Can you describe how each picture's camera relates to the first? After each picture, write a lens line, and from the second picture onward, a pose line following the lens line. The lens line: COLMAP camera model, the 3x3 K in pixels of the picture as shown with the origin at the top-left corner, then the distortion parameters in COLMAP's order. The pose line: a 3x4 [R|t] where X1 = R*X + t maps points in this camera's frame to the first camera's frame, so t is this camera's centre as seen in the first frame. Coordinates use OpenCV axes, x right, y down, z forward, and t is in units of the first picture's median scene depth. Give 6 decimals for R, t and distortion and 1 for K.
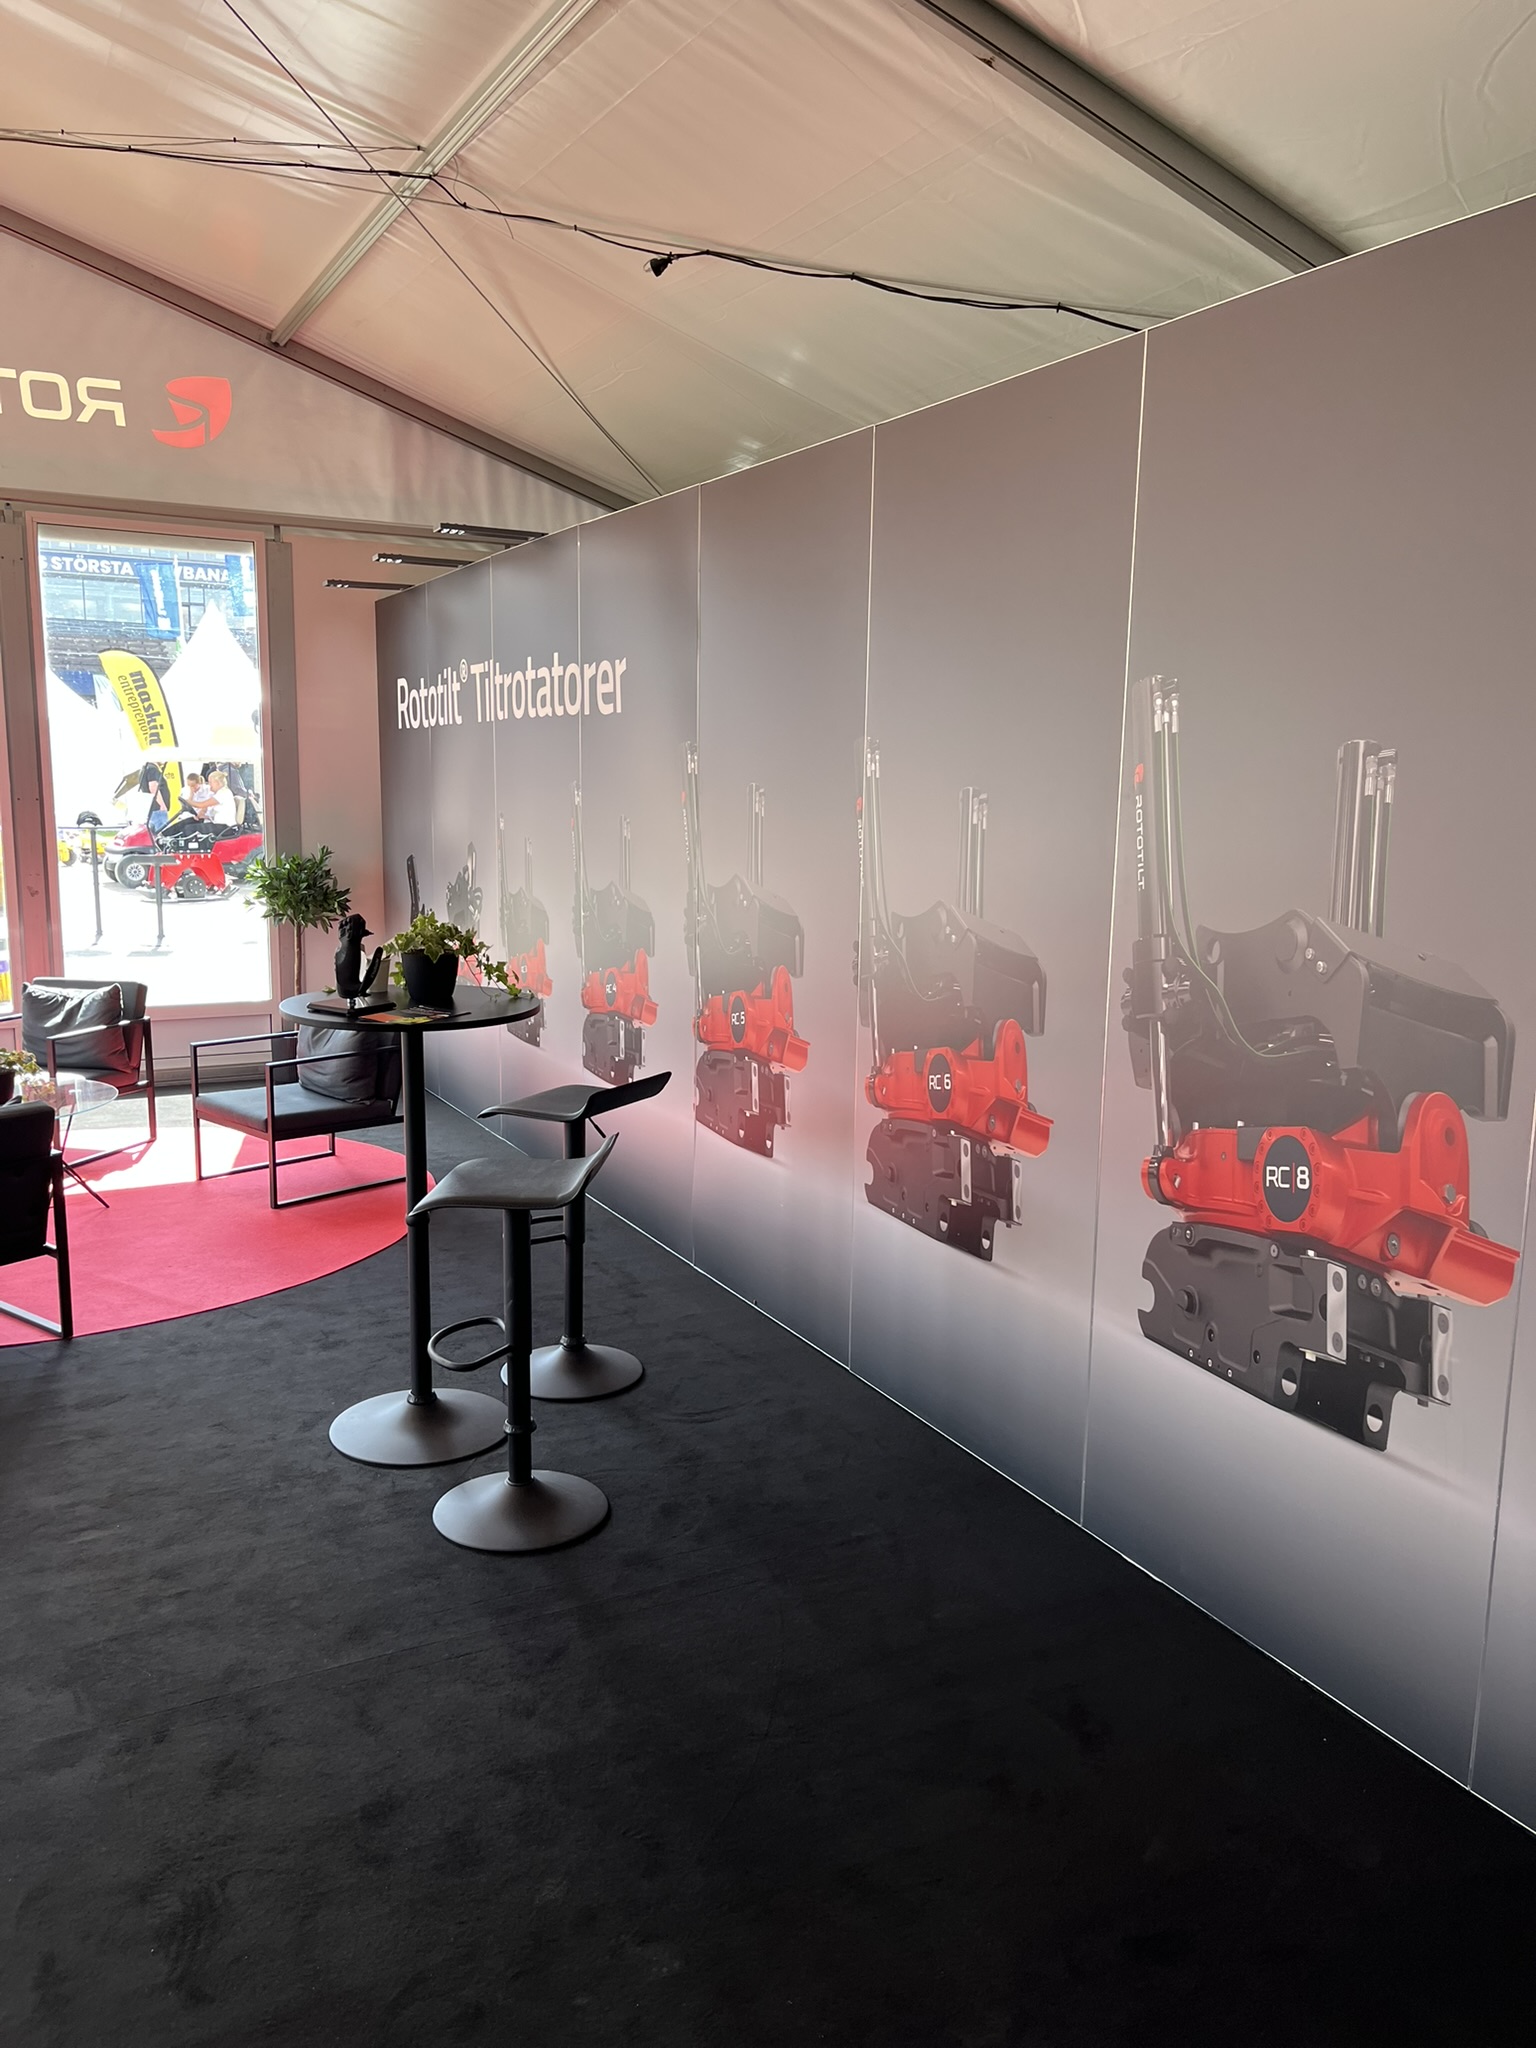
lens RADIAL K [[1556.2, 0, 762.9], [0, 1556.2, 1042.3], [0, 0, 1]] dist [0.075544, -0.126951]
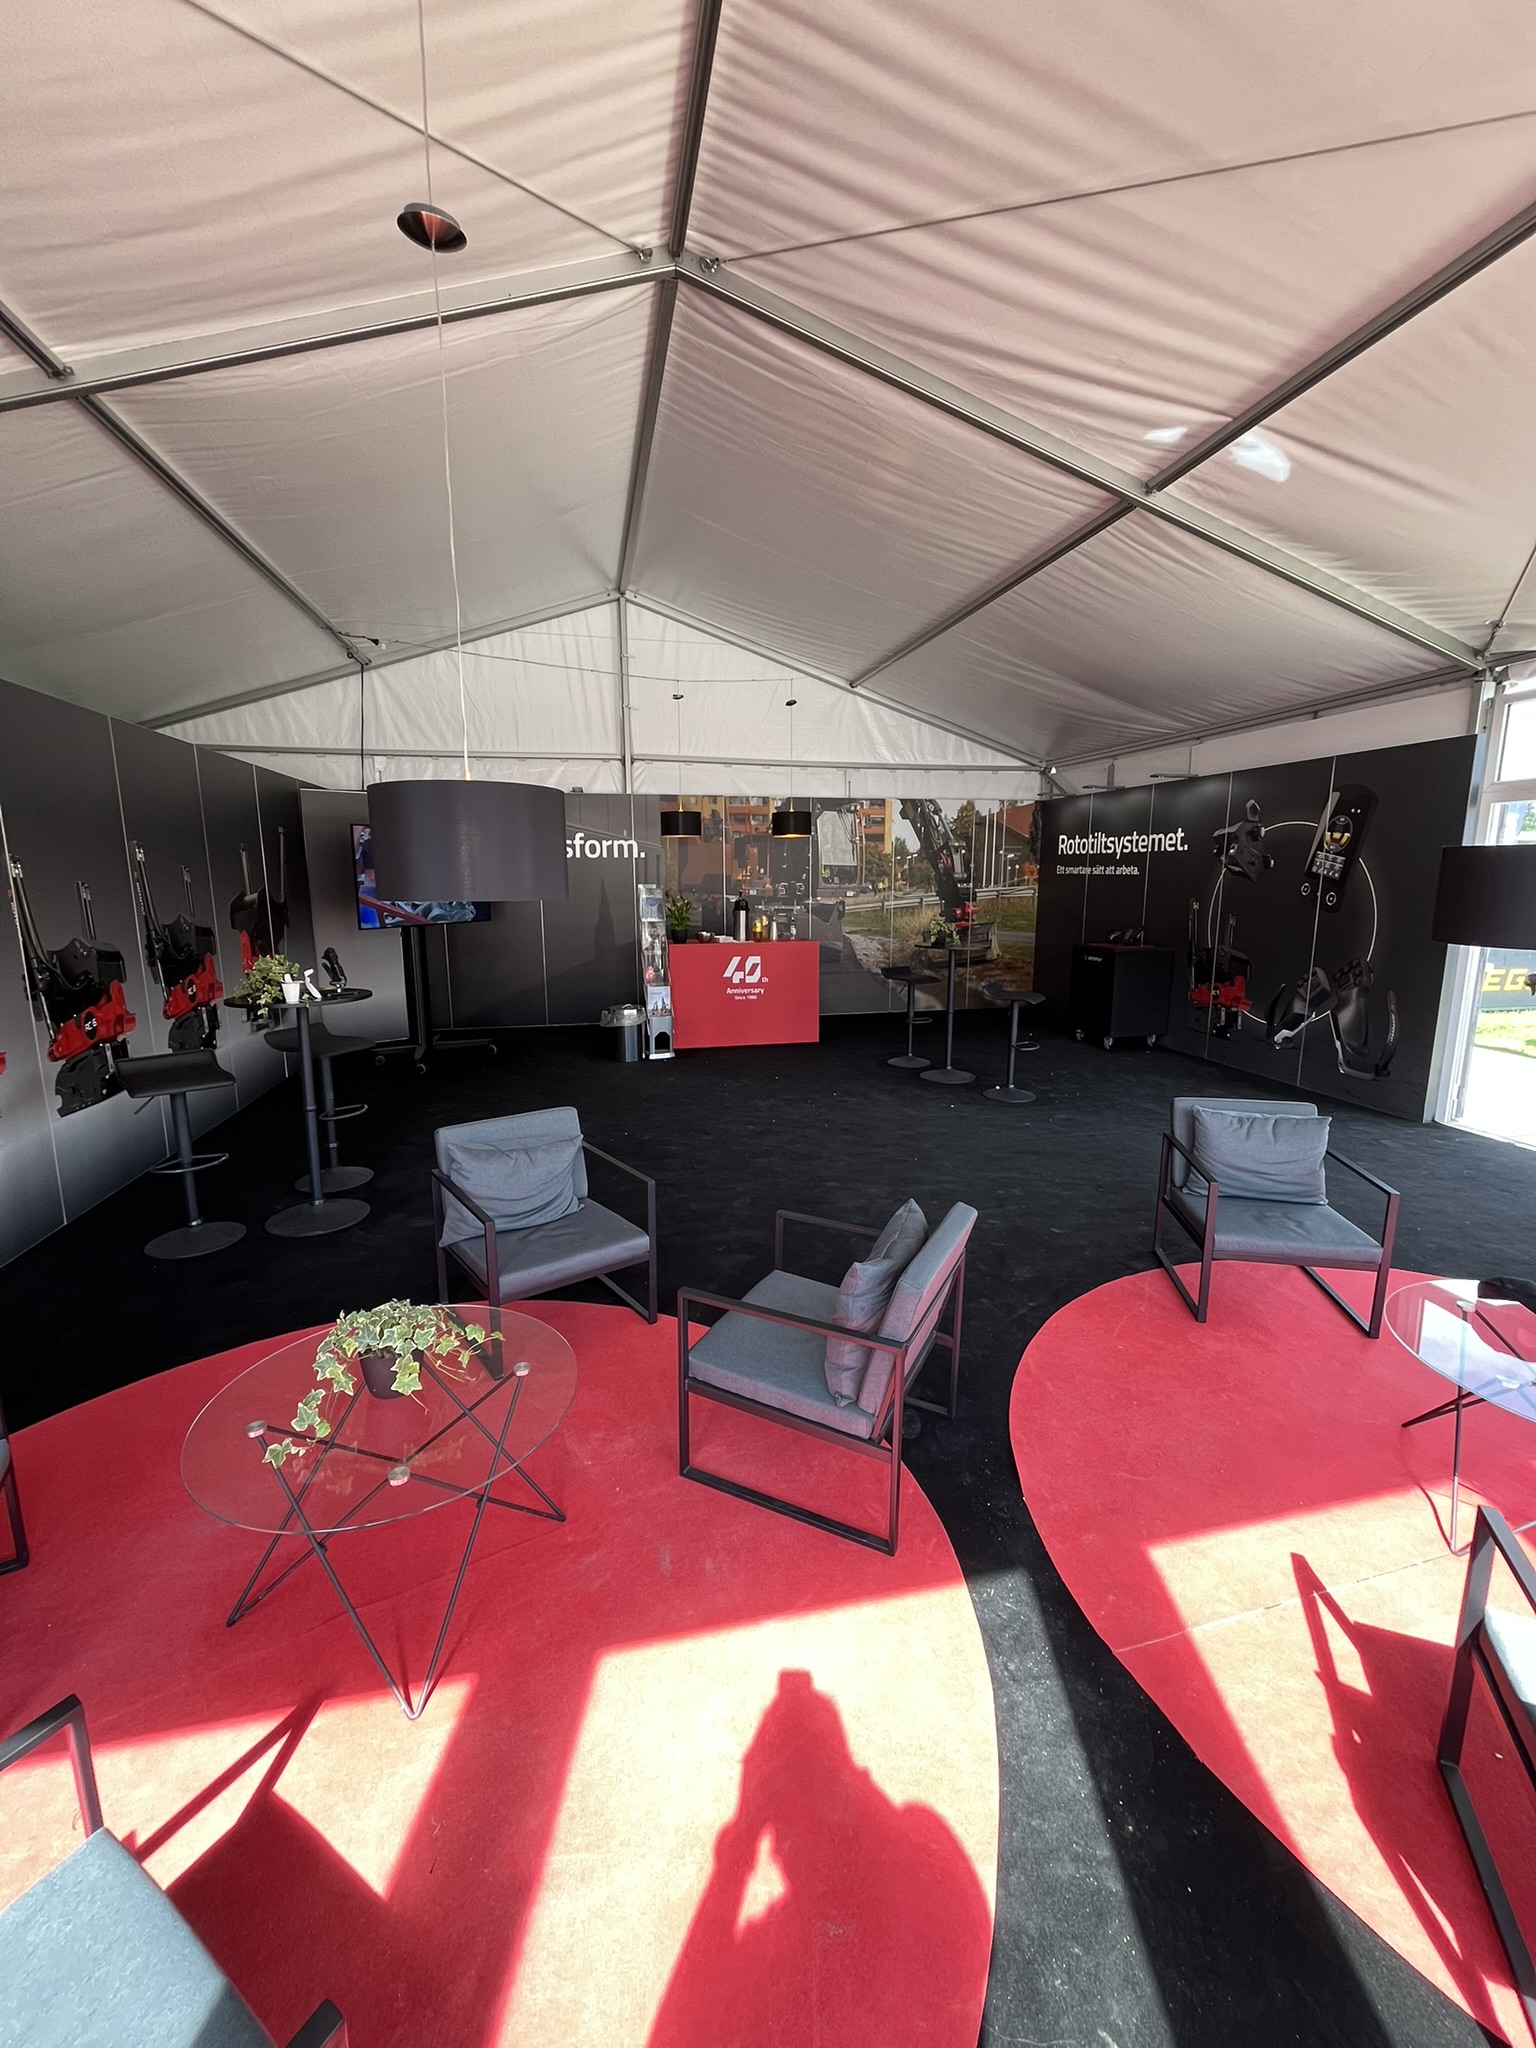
lens RADIAL K [[828.5, 0, 765.4], [0, 828.5, 1021.2], [0, 0, 1]] dist [-0.001202, 0.000206]
pose [[-0.960805, -0.061125, 0.270404, -1.022019], [0.034666, 0.941243, 0.335946, -0.310934], [-0.275051, 0.332152, -0.902232, 1.718379]]
